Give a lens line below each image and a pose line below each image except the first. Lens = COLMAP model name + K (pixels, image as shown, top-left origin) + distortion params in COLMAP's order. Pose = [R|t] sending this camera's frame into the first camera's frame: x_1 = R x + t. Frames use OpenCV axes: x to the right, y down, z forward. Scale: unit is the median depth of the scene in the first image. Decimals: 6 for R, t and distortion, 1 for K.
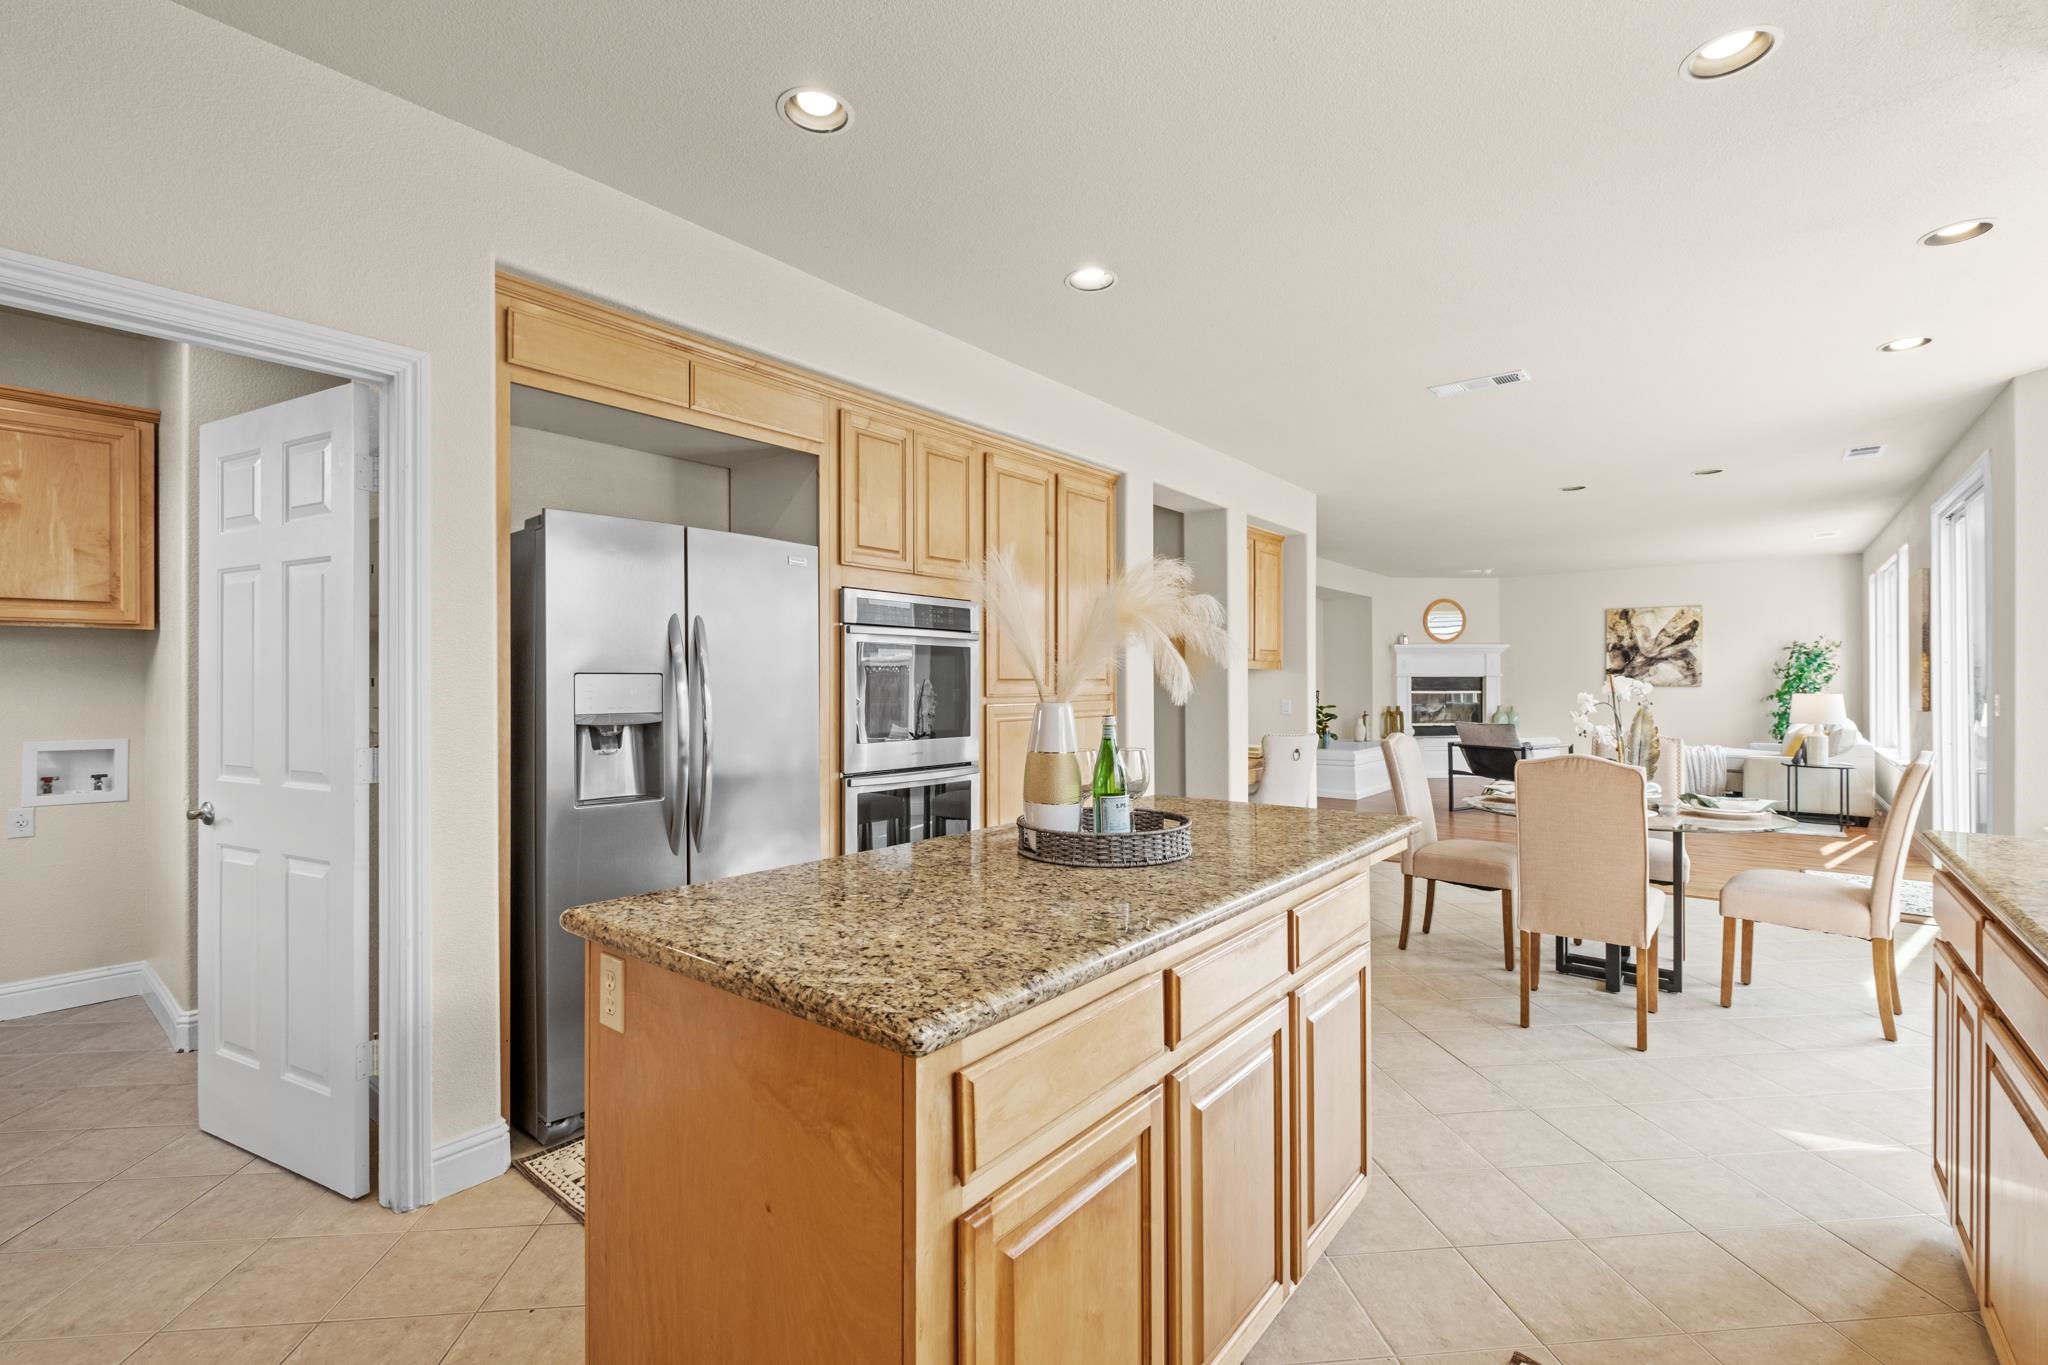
lens RADIAL K [[898.1, 0, 1020.3], [0, 898.1, 677.0], [0, 0, 1]] dist [0.000973, -0.000318]
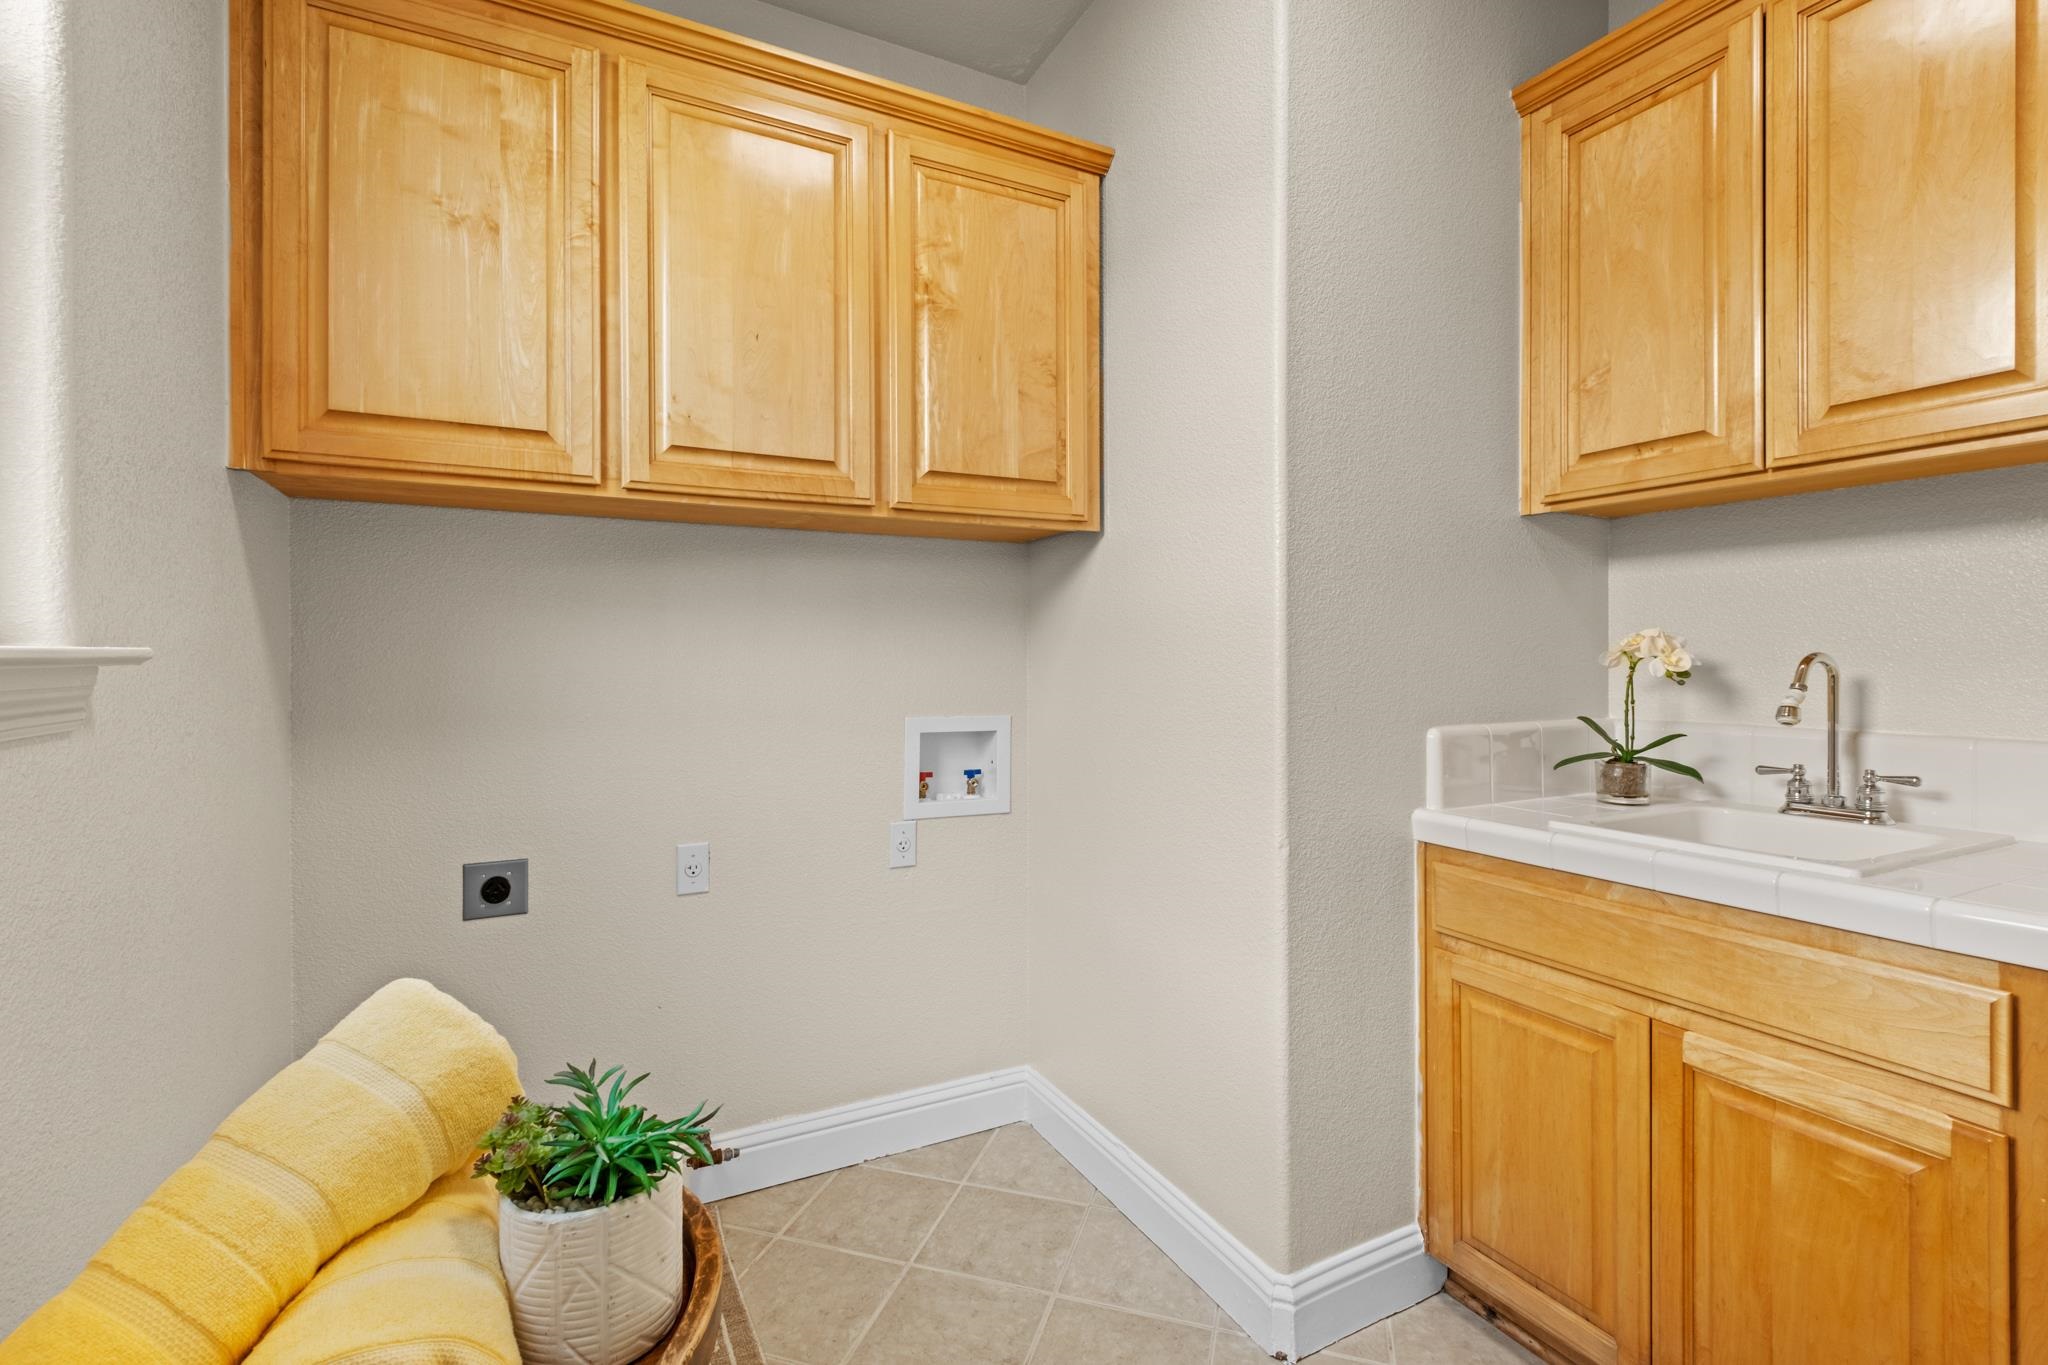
lens RADIAL K [[923.4, 0, 1019.3], [0, 923.4, 653.0], [0, 0, 1]] dist [0.001862, 0.000124]
pose [[0.921200, -0.000069, -0.389089, -0.779640], [0.001514, 0.999993, 0.003408, 0.024203], [0.389086, -0.003728, 0.921194, 0.427703]]
